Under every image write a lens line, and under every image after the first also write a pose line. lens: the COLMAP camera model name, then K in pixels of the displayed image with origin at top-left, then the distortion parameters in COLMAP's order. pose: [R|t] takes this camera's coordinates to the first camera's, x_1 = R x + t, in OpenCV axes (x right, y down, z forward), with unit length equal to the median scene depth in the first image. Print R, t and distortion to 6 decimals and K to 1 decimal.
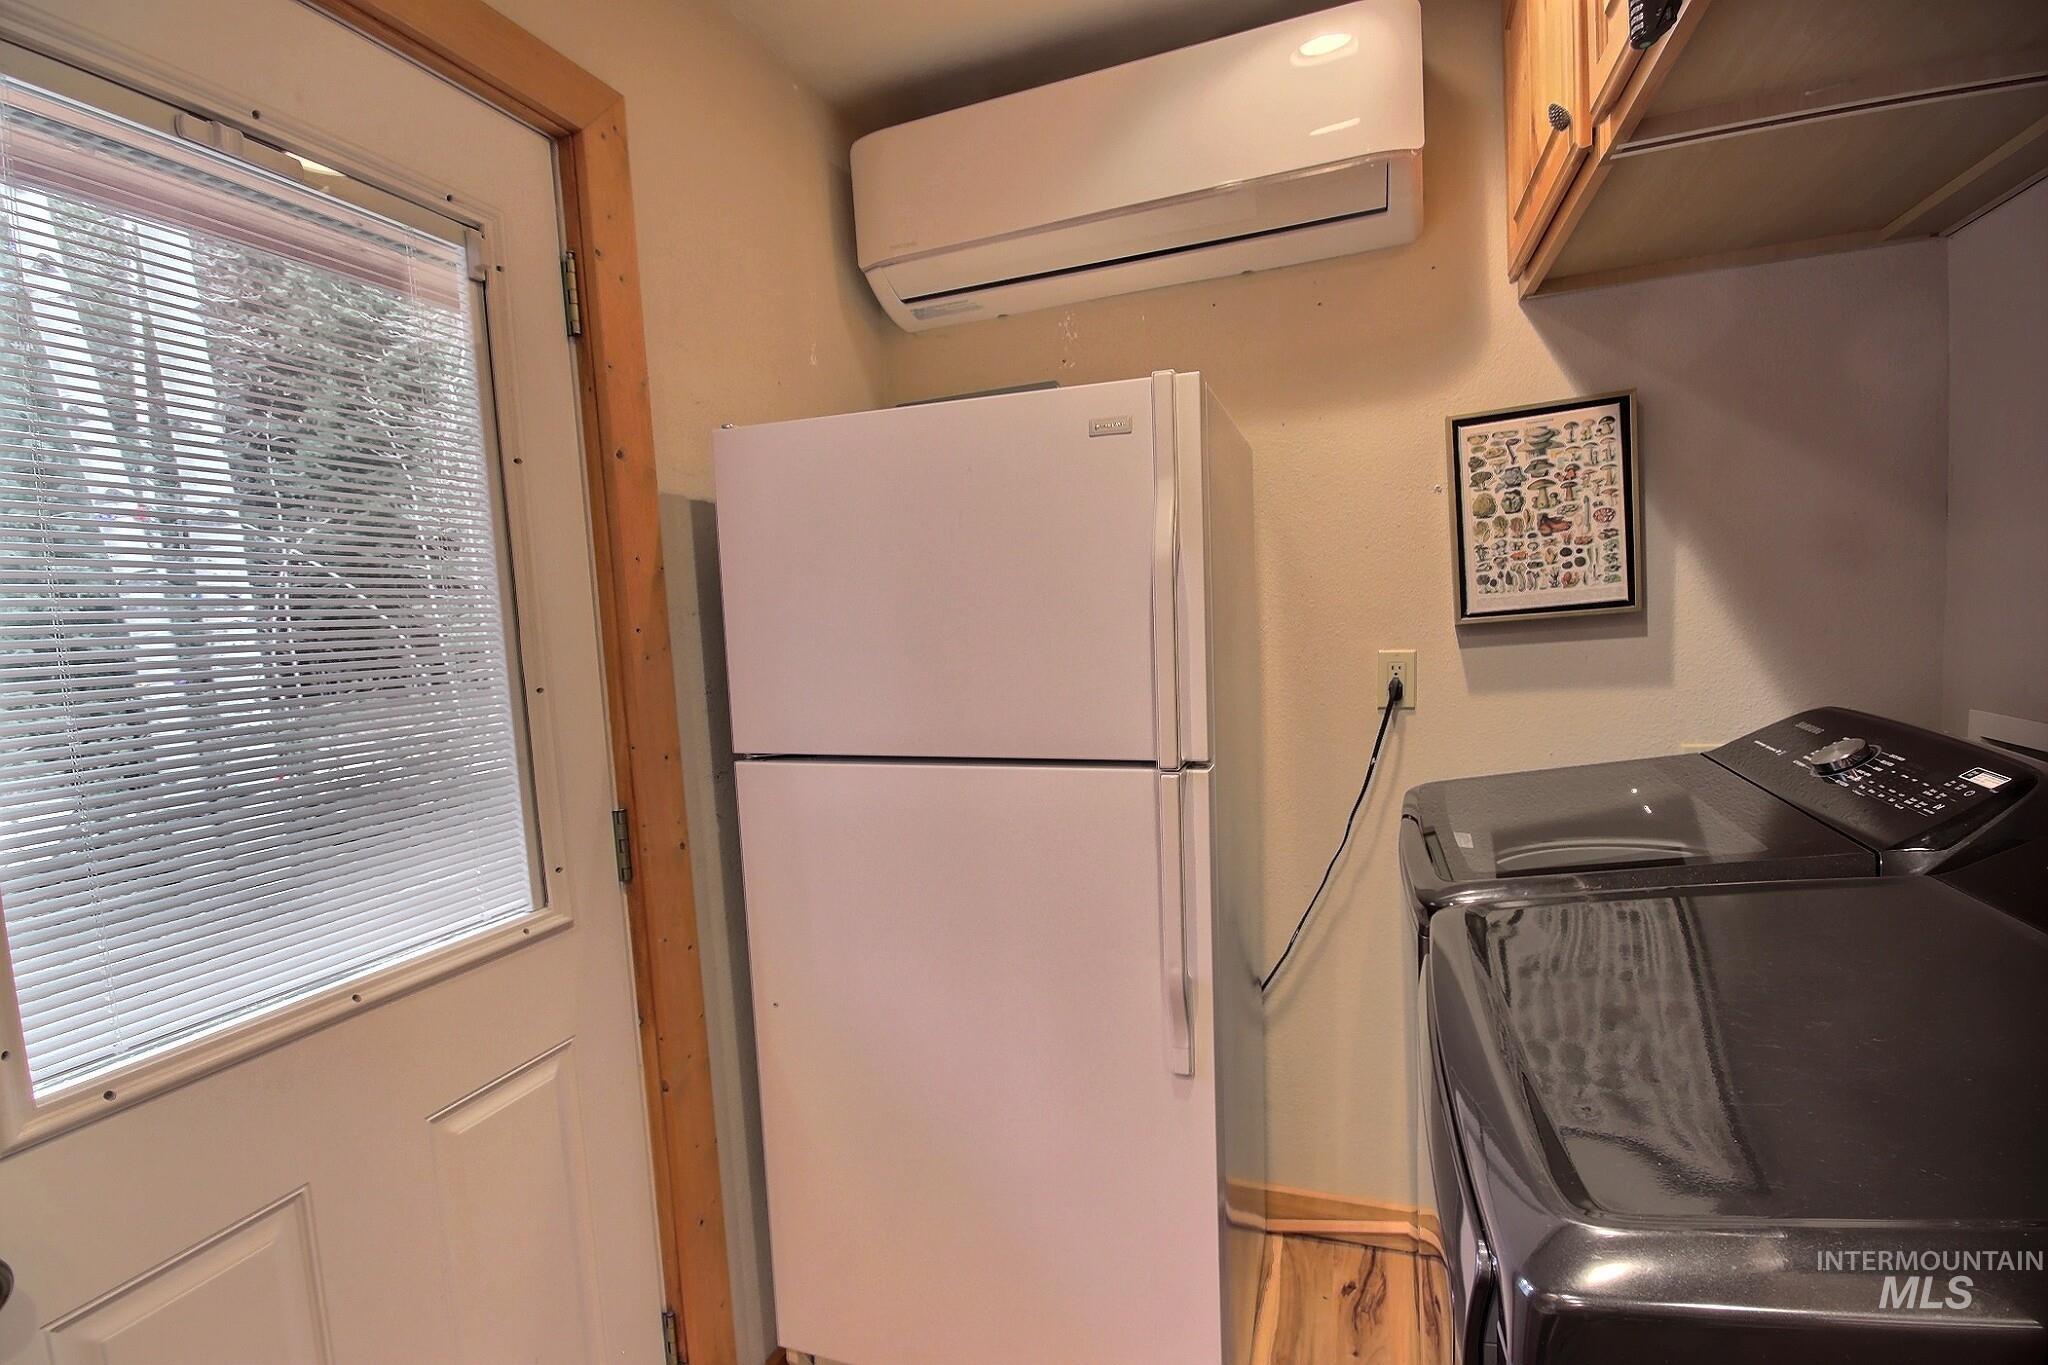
lens RADIAL K [[946.7, 0, 1032.5], [0, 946.7, 683.6], [0, 0, 1]] dist [0.002893, -0.001289]
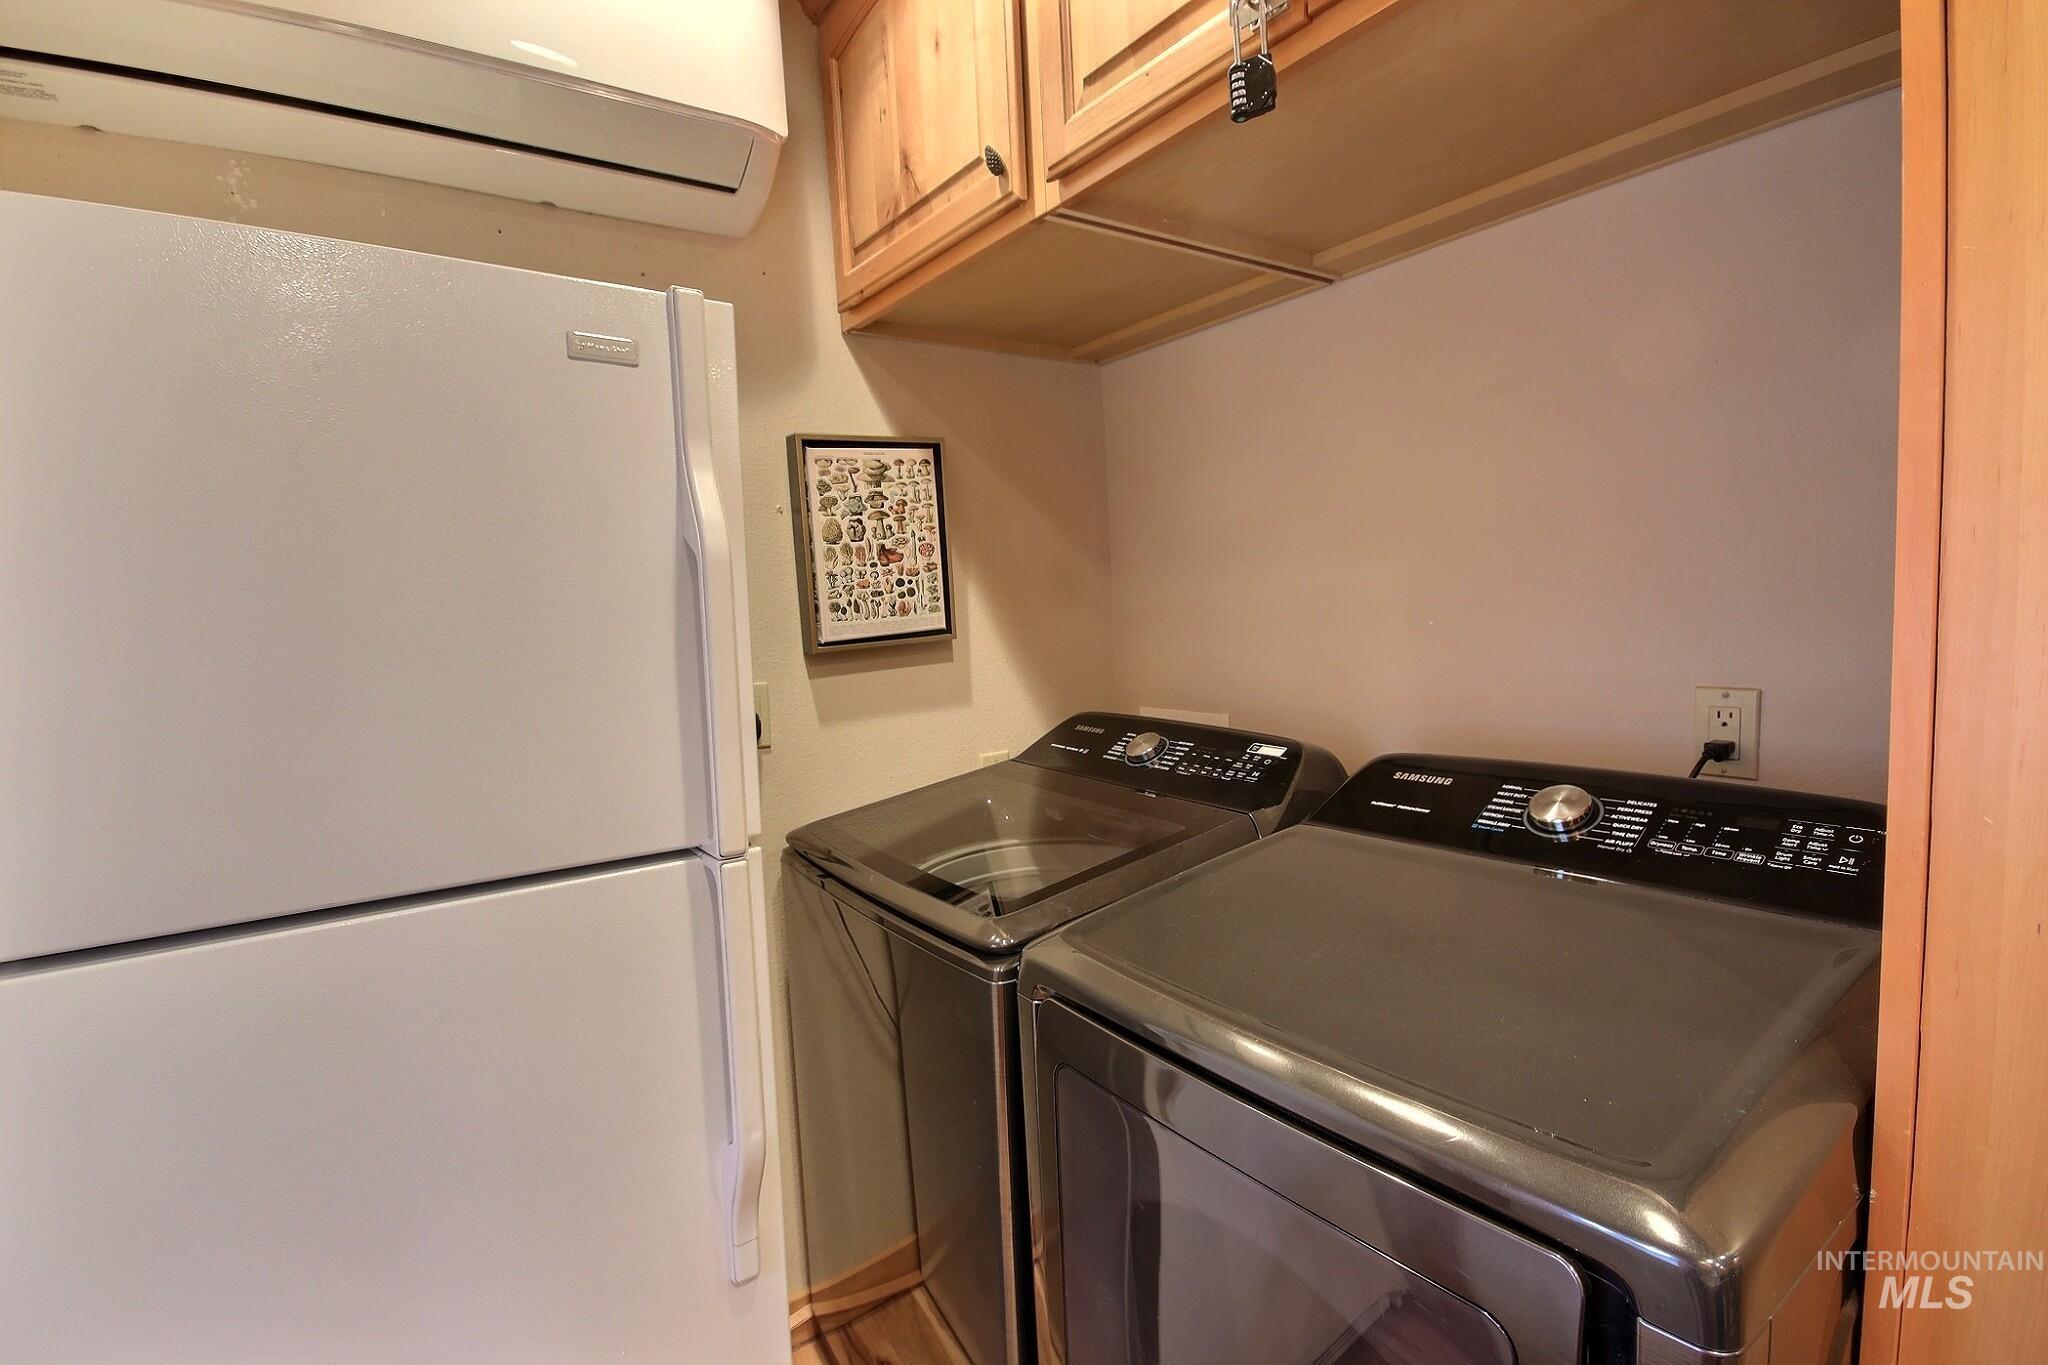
lens RADIAL K [[946.7, 0, 1020.3], [0, 946.7, 684.0], [0, 0, 1]] dist [0.002893, -0.001289]
pose [[0.581309, -0.039516, 0.812723, -0.213573], [0.076183, 0.997076, -0.006011, -0.010697], [-0.810109, 0.065410, 0.582620, 0.291378]]
